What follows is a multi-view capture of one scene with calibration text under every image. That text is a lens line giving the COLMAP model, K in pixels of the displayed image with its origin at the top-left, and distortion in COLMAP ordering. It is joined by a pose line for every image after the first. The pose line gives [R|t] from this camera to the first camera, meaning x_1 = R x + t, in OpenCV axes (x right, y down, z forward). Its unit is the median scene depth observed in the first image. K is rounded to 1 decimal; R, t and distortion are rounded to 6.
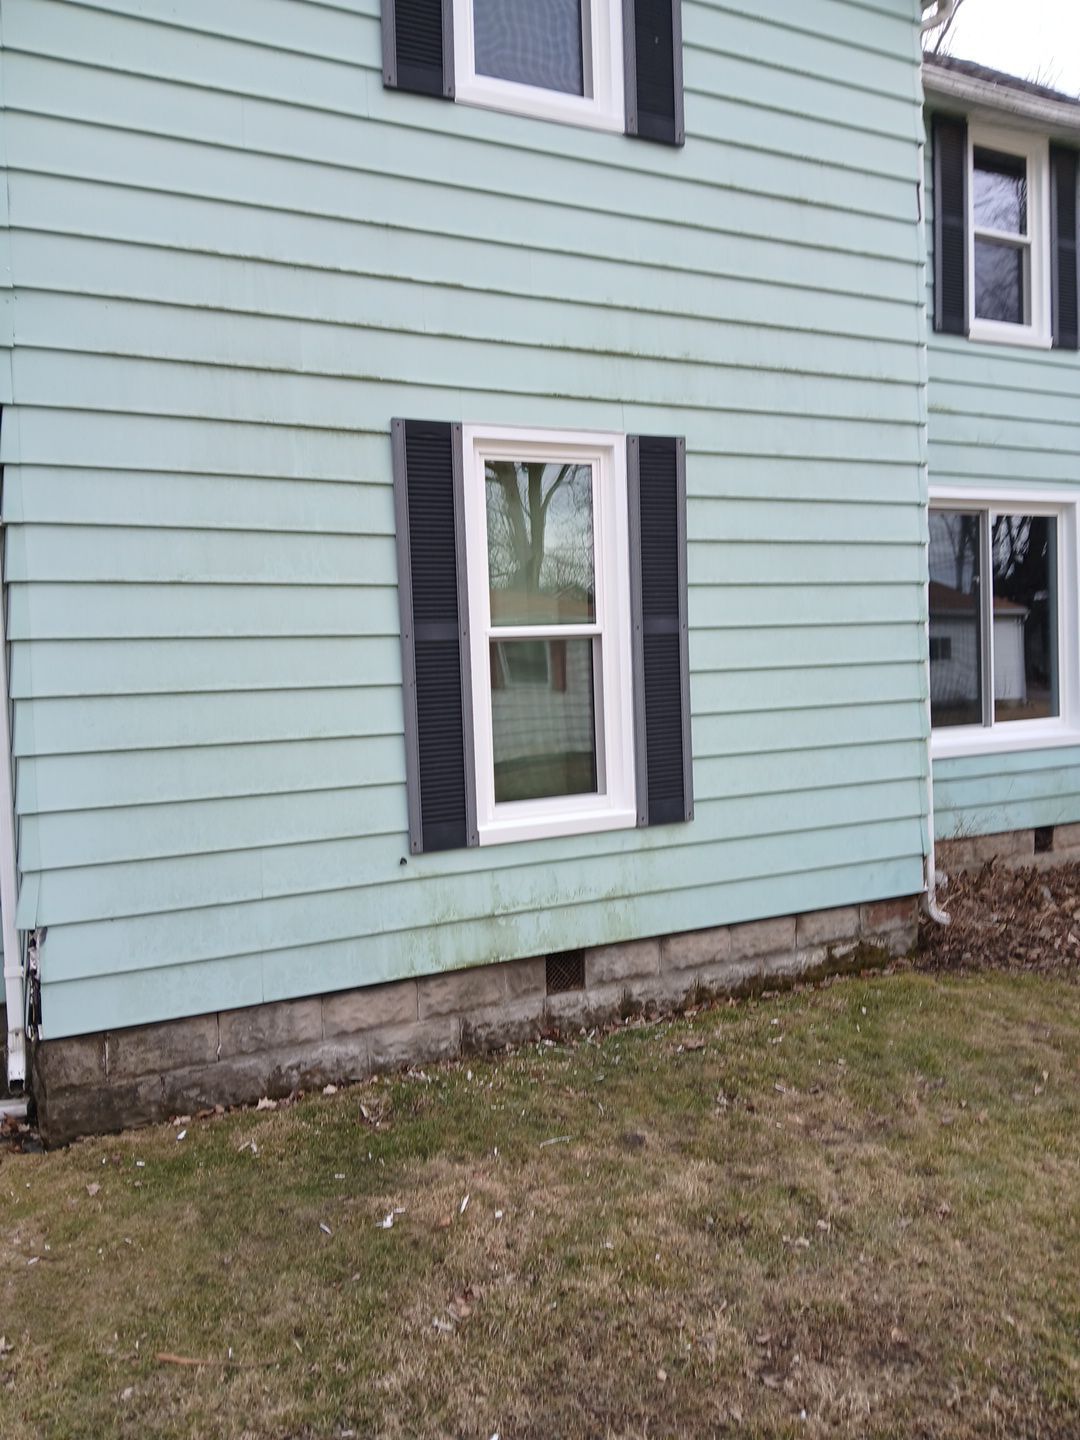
lens RADIAL K [[1135.8, 0, 546.3], [0, 1135.8, 734.6], [0, 0, 1]] dist [0.108285, -0.226021]
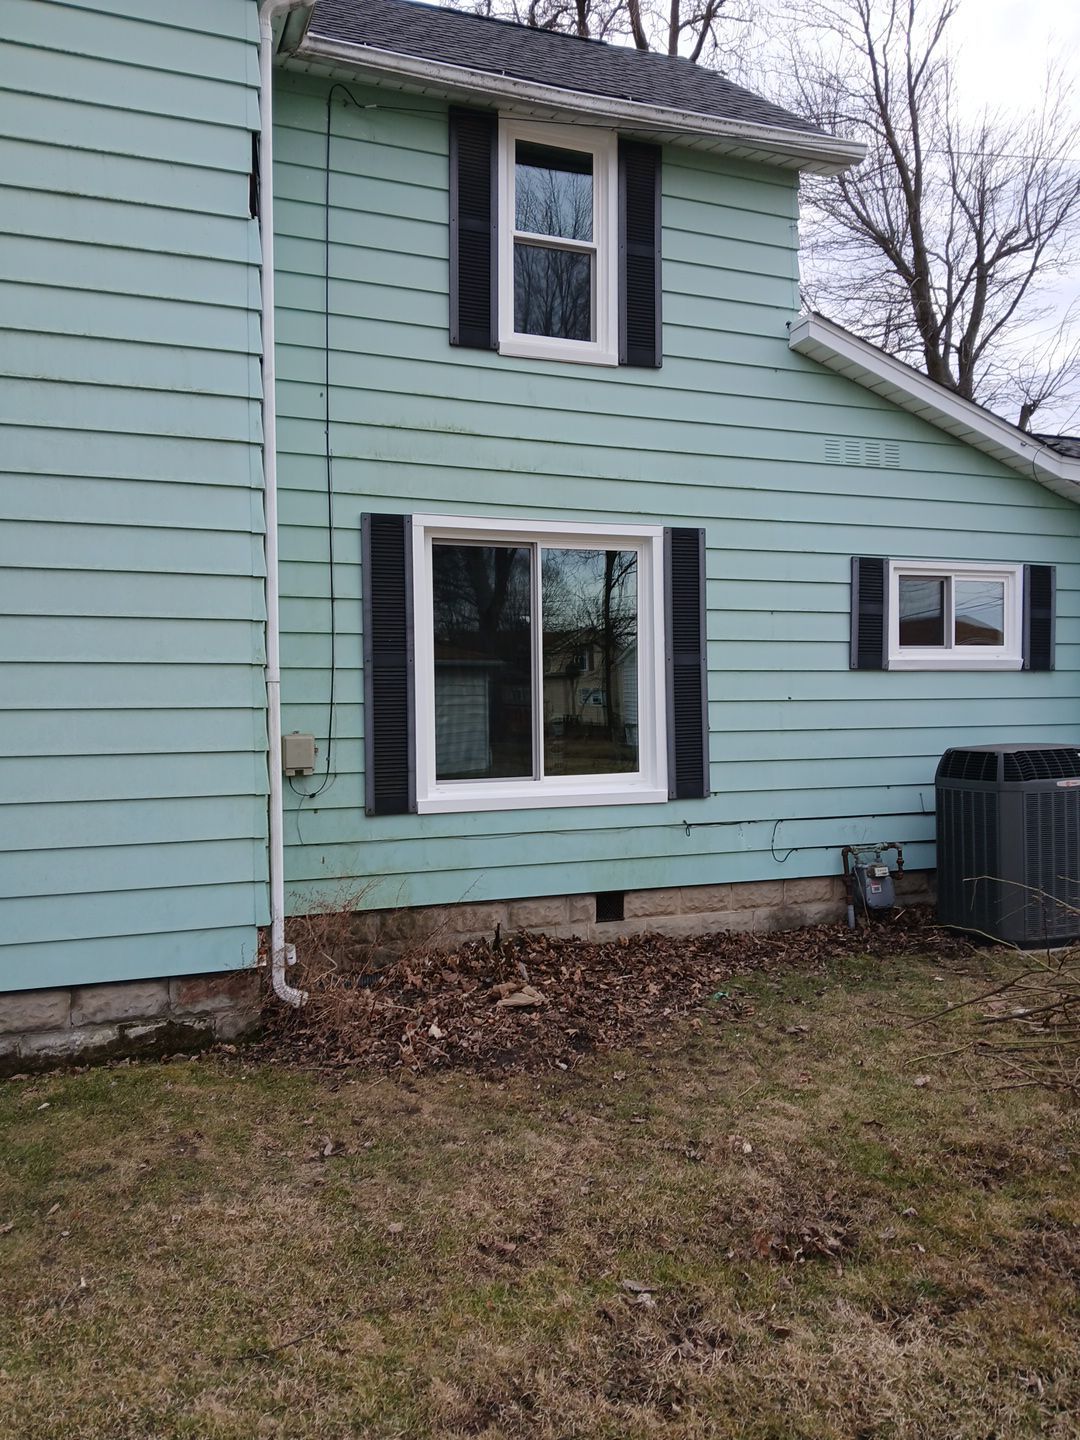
lens RADIAL K [[1143.4, 0, 518.9], [0, 1143.4, 719.8], [0, 0, 1]] dist [0.120482, -0.215219]
pose [[0.993556, 0.046479, -0.103370, 0.619968], [-0.048641, 0.998645, -0.018495, -0.049223], [0.102371, 0.023404, 0.994471, 0.126343]]
